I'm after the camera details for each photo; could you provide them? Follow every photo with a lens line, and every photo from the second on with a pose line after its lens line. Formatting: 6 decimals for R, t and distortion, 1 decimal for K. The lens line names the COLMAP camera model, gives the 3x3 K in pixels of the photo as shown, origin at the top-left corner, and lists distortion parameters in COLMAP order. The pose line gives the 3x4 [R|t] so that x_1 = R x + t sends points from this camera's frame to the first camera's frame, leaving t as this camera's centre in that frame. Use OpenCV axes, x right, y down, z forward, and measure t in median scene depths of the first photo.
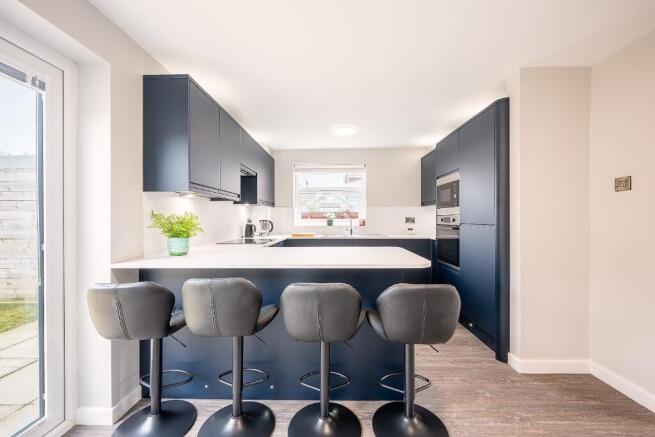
lens RADIAL K [[261.0, 0, 332.4], [0, 261.0, 219.4], [0, 0, 1]] dist [0.001021, -0.000218]
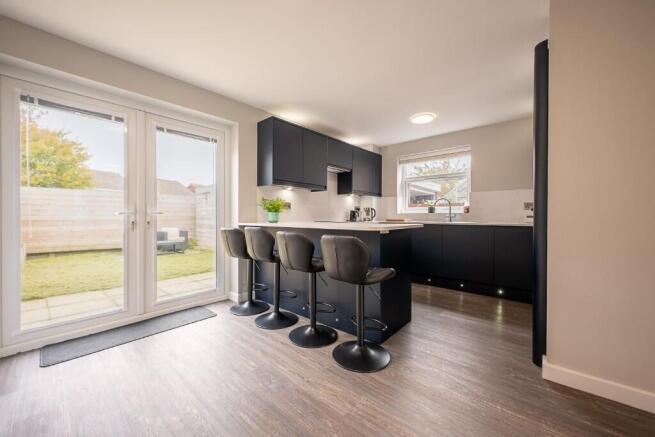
lens RADIAL K [[261.0, 0, 328.9], [0, 261.0, 217.2], [0, 0, 1]] dist [0.001021, -0.000218]
pose [[0.761341, 0.005667, -0.648327, 0.428077], [-0.007123, 0.999975, 0.000375, 0.053183], [0.648312, 0.004332, 0.761362, -0.031708]]
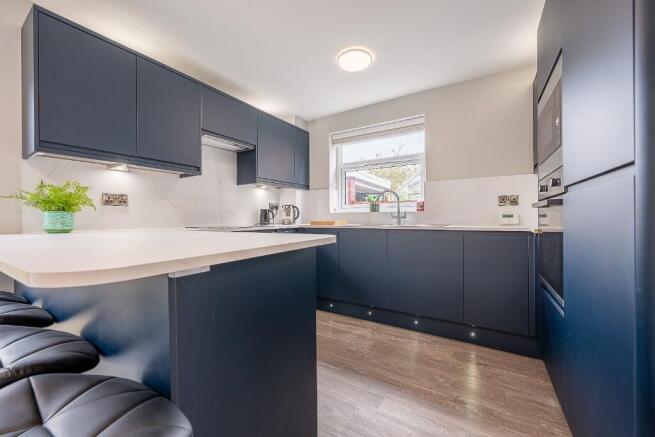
lens RADIAL K [[261.0, 0, 329.5], [0, 261.0, 217.5], [0, 0, 1]] dist [0.001021, -0.000218]
pose [[0.857093, -0.000827, -0.515161, 0.319227], [0.000809, 1.000000, -0.000259, 0.049289], [0.515161, -0.000195, 0.857093, 0.396748]]
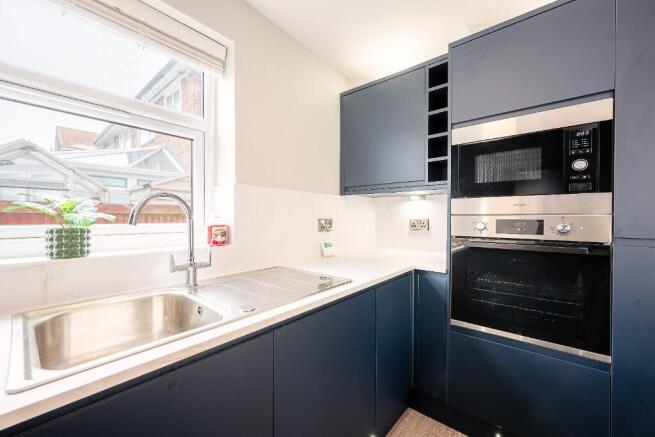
lens RADIAL K [[261.0, 0, 326.9], [0, 261.0, 218.7], [0, 0, 1]] dist [0.001021, -0.000218]
pose [[0.633961, 0.000349, 0.773365, -0.049933], [-0.003198, 0.999993, 0.002171, -0.009275], [-0.773359, -0.003850, 0.633957, 0.887112]]
